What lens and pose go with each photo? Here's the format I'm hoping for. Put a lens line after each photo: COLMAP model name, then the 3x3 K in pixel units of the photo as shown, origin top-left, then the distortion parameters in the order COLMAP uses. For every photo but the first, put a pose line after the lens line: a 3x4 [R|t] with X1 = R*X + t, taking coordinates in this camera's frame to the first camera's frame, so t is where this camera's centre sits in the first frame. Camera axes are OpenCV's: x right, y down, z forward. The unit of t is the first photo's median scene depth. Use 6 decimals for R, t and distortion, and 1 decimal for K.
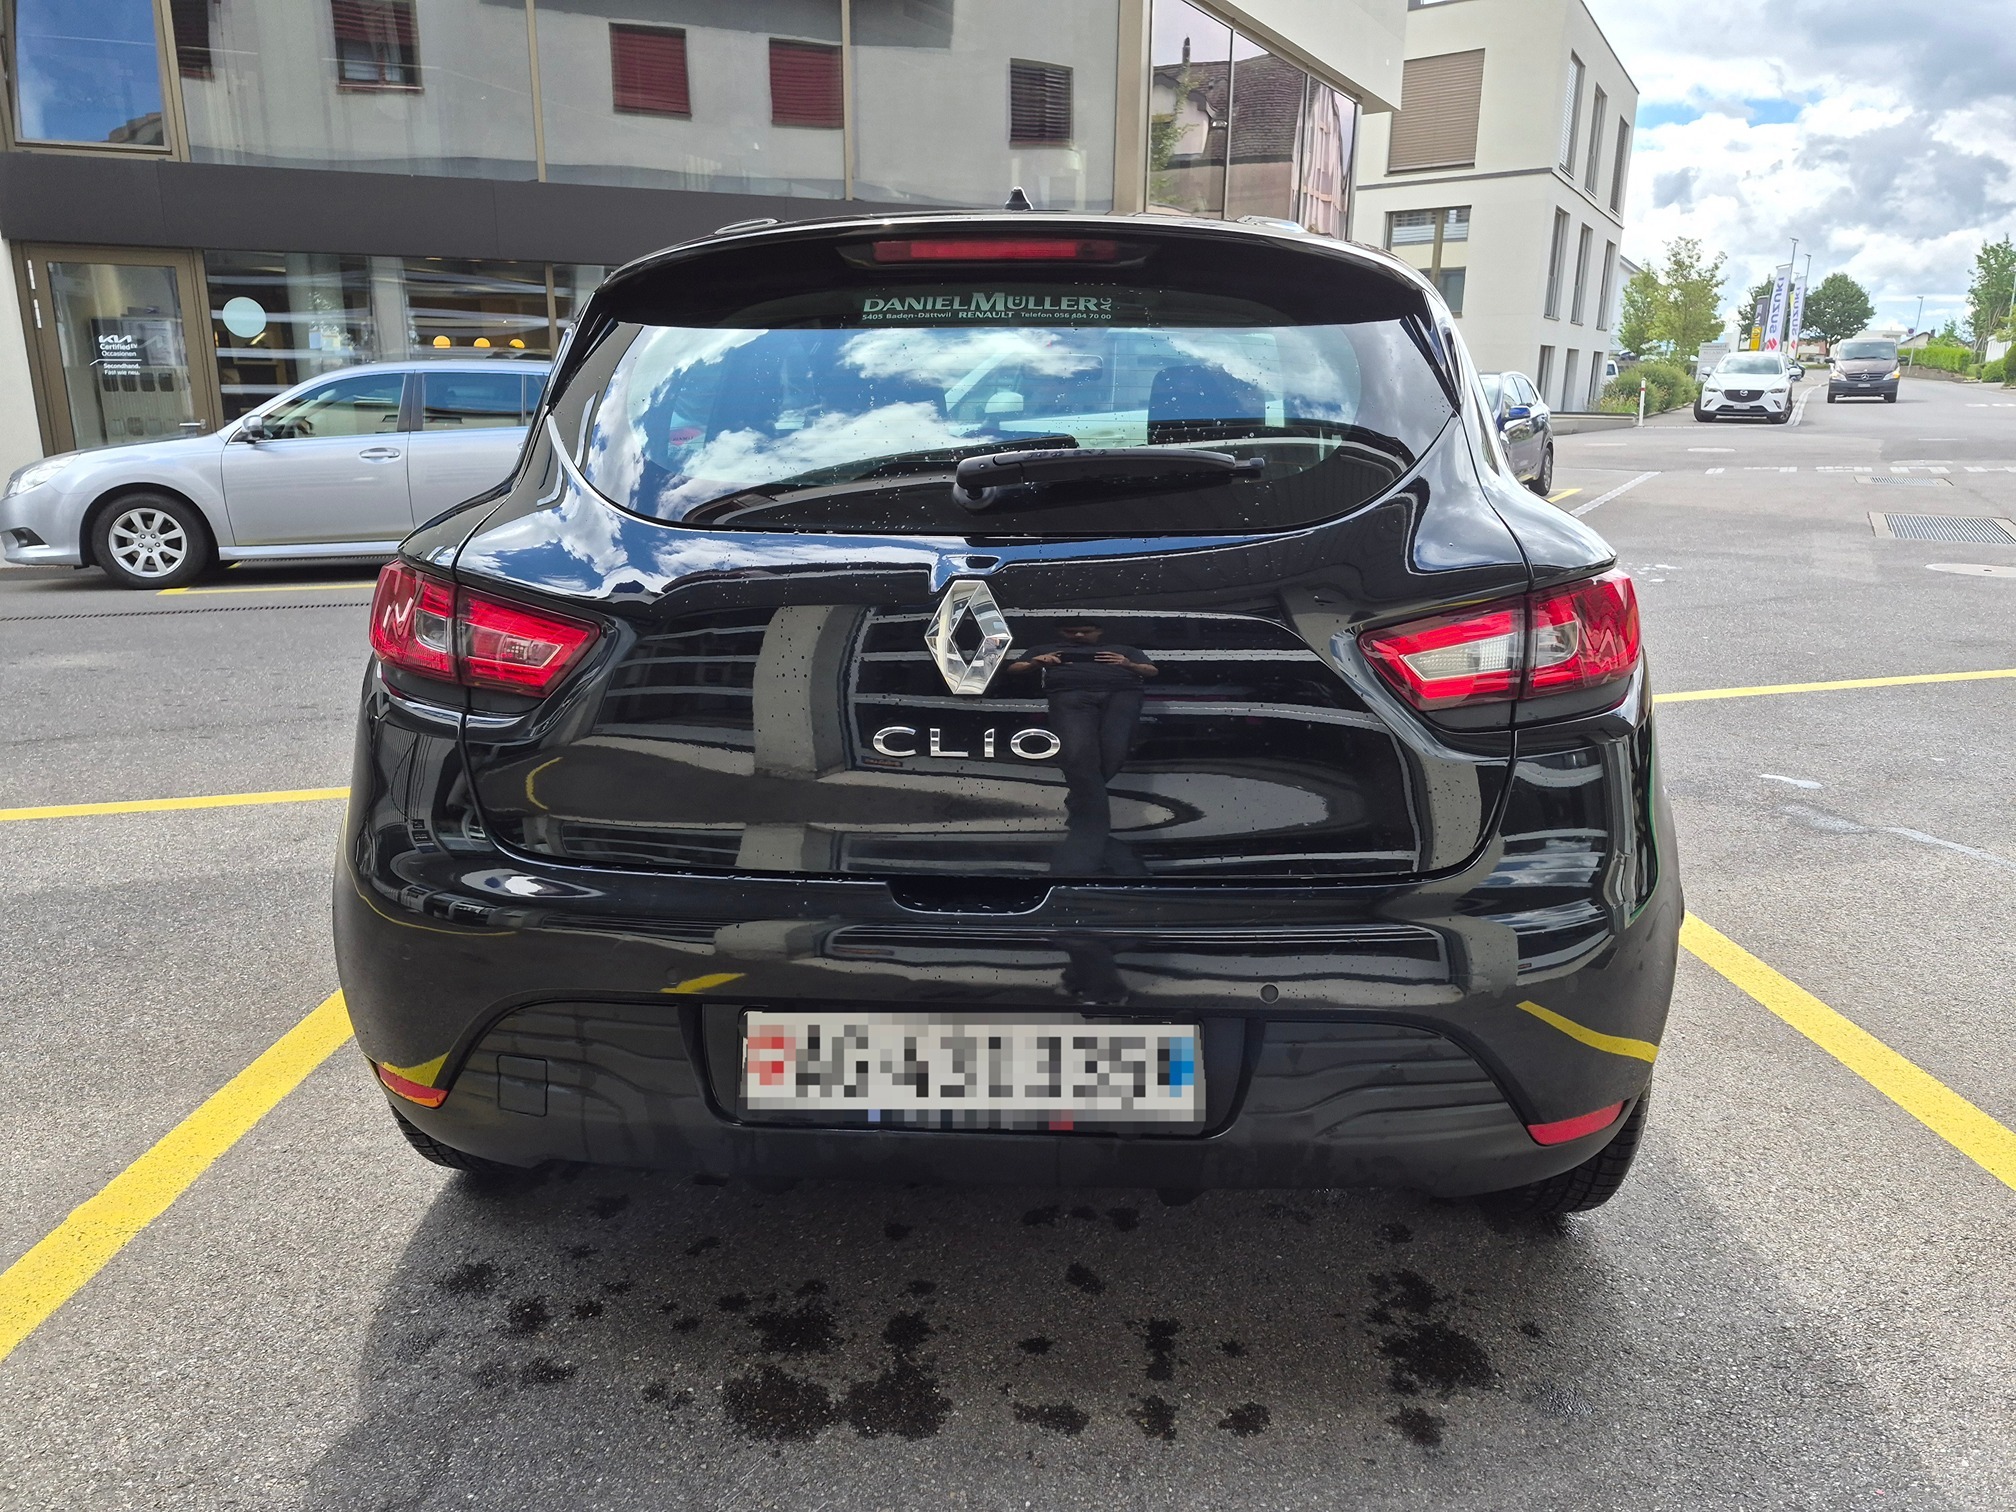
lens RADIAL K [[1424.5, 0, 1008.0], [0, 1424.5, 756.0], [0, 0, 1]] dist [0.005097, -0.002160]
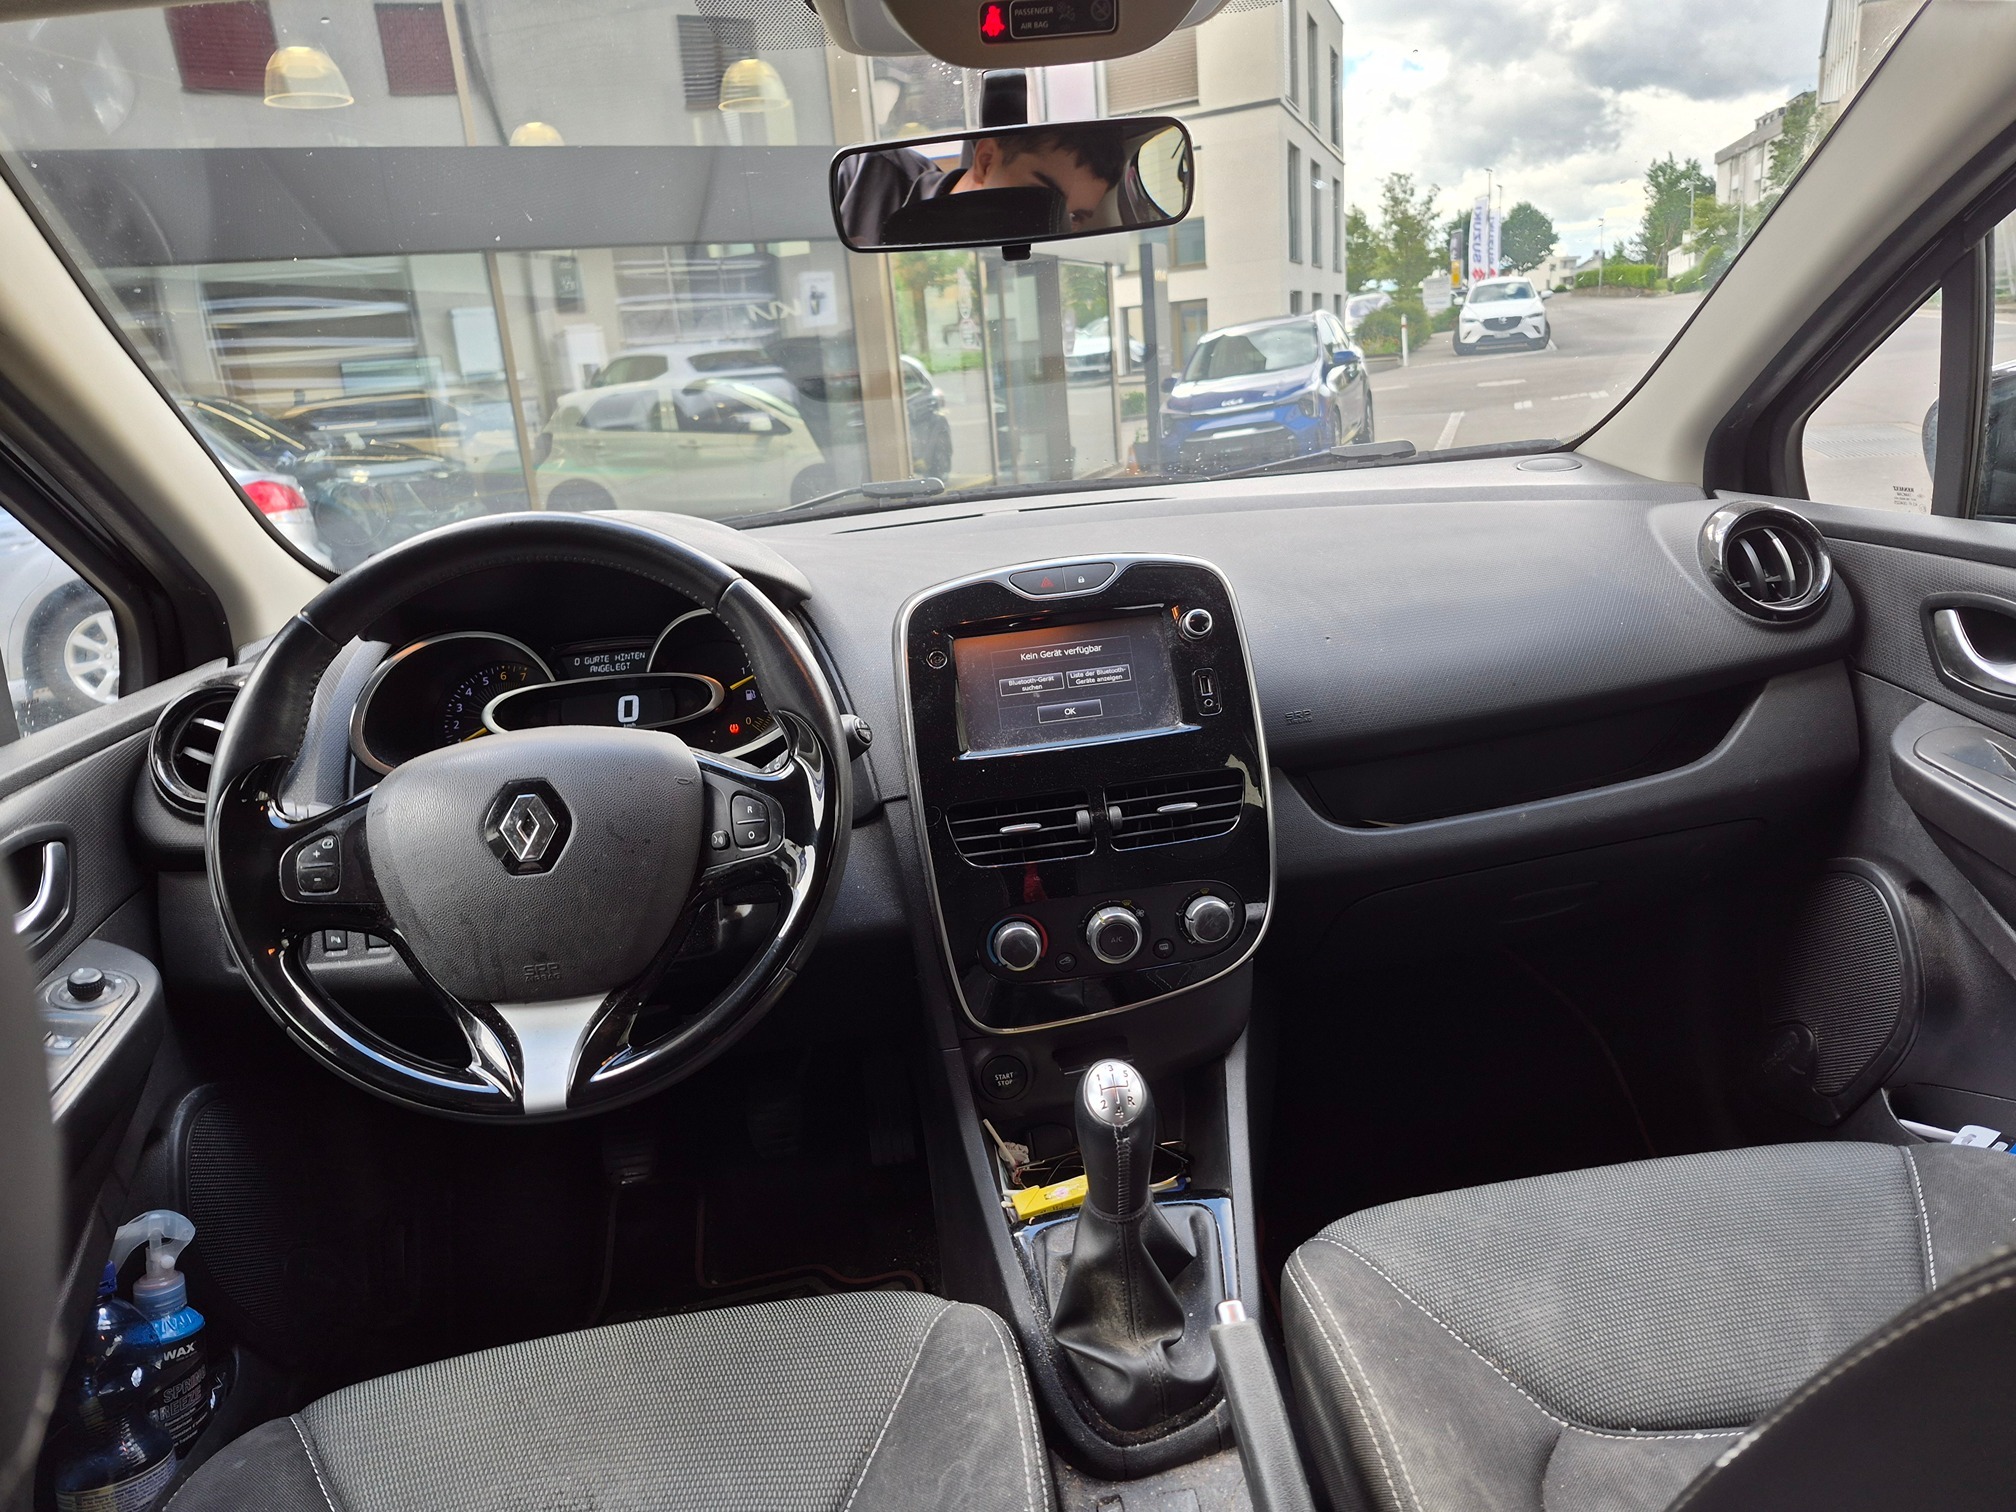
lens RADIAL K [[1424.5, 0, 1008.0], [0, 1424.5, 756.0], [0, 0, 1]] dist [0.005097, -0.002160]
pose [[0.977038, -0.137929, 0.162398, -0.009651], [0.137019, 0.990425, 0.016847, -0.153498], [-0.163166, 0.005792, 0.986582, 0.635648]]
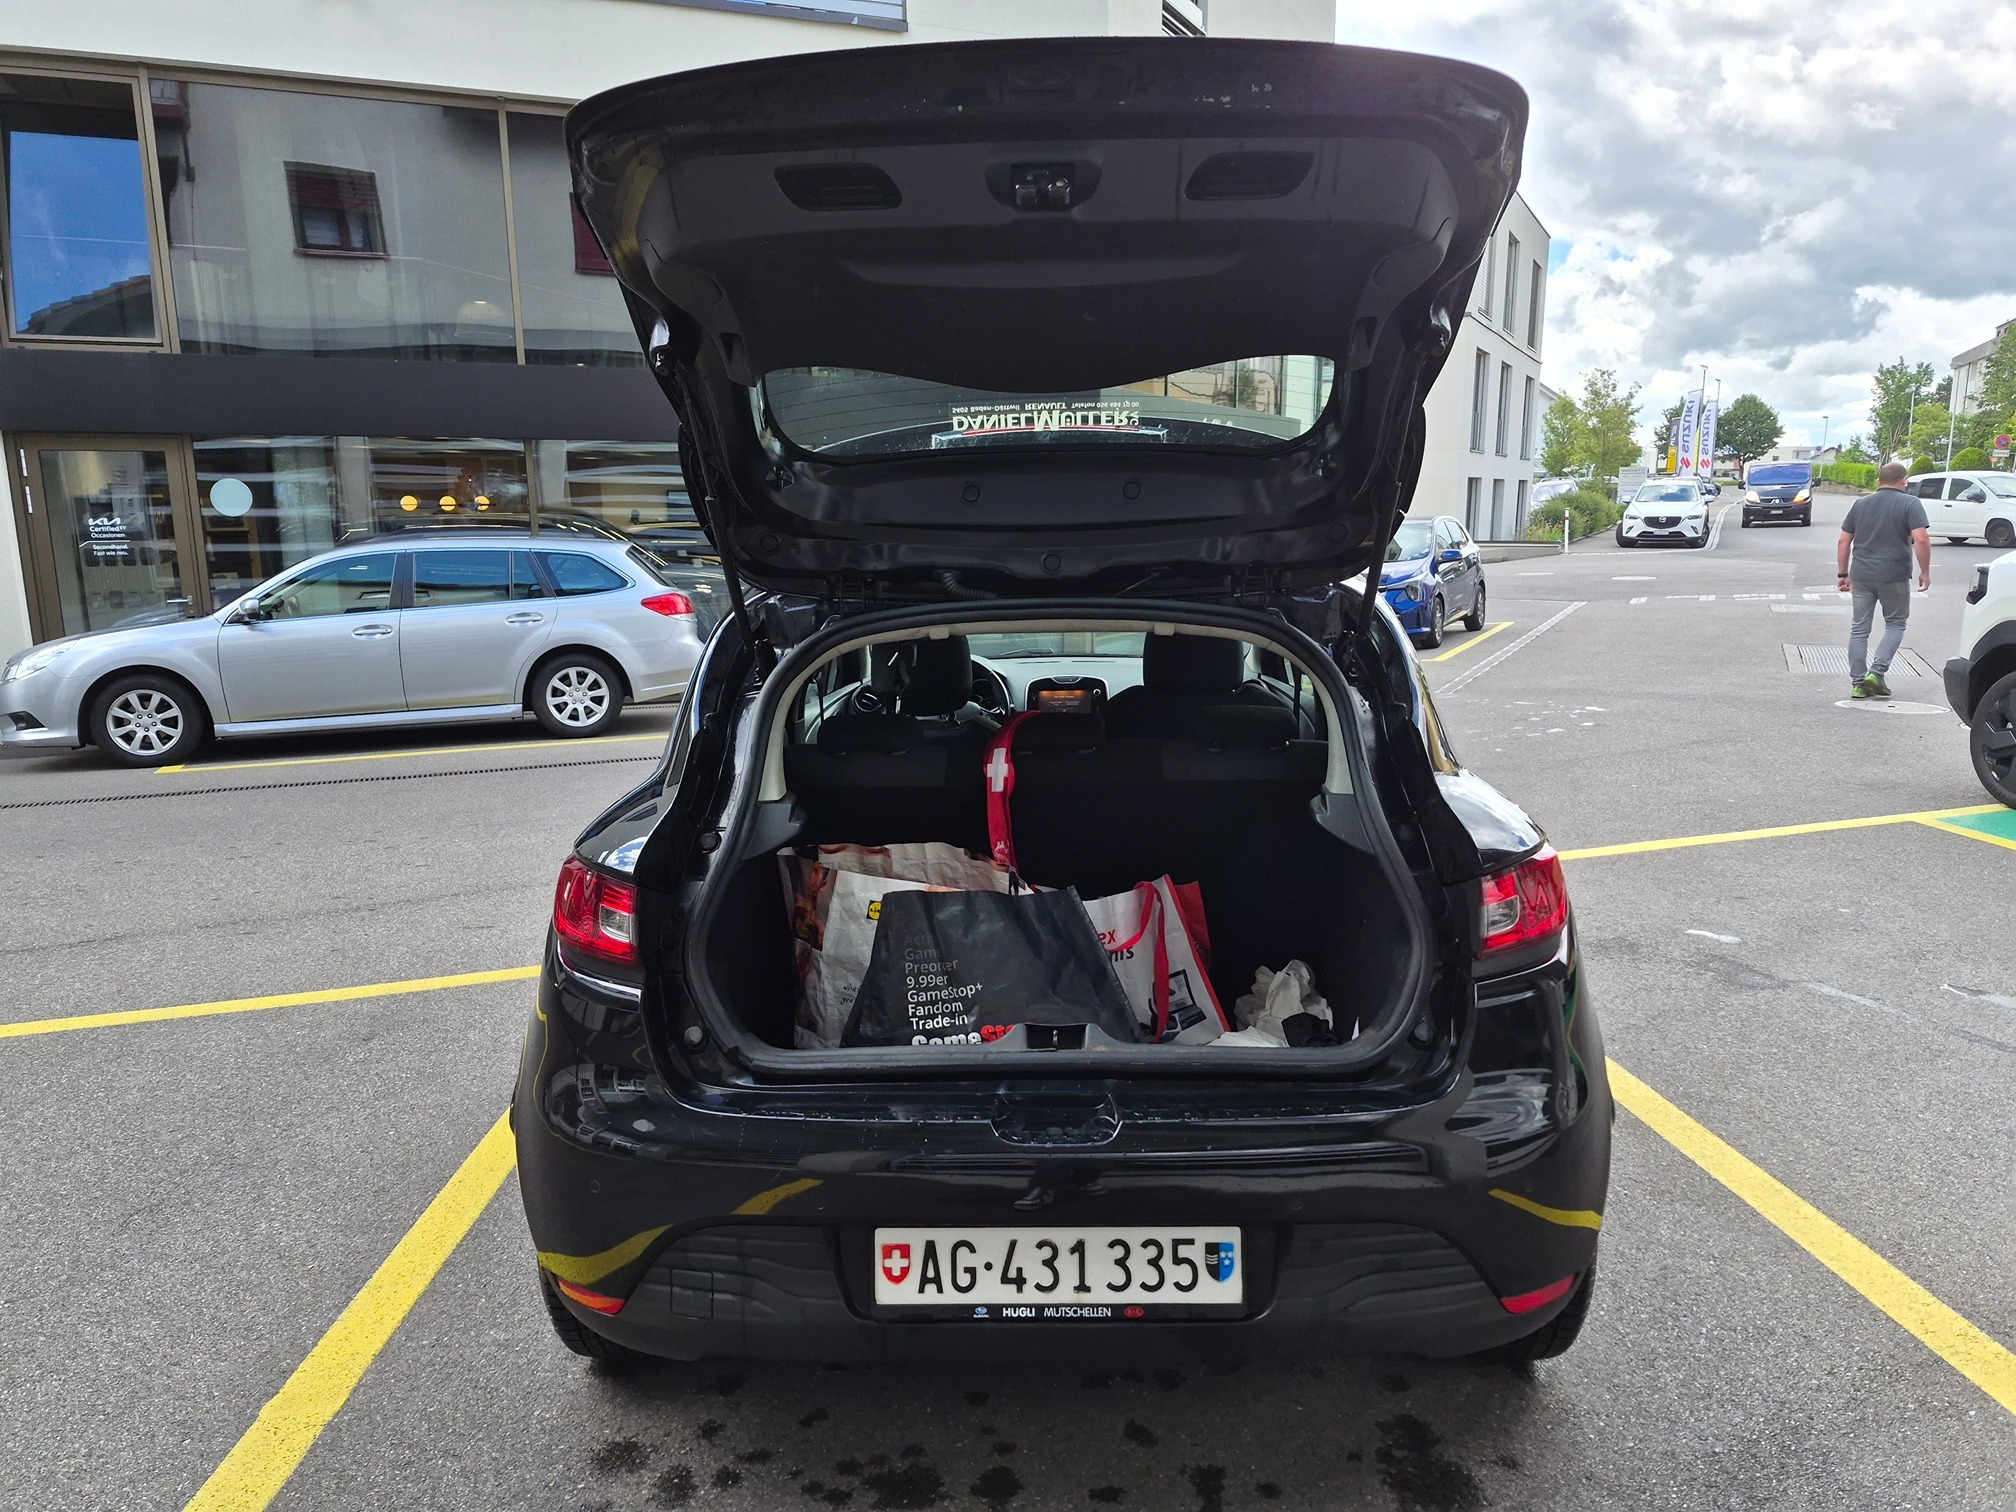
lens RADIAL K [[1424.1, 0, 1005.3], [0, 1424.1, 795.1], [0, 0, 1]] dist [0.012552, -0.007520]
pose [[0.999074, -0.025904, 0.034343, -0.037795], [0.027781, 0.998081, -0.055346, -0.046158], [-0.032843, 0.056249, 0.997876, -0.097781]]
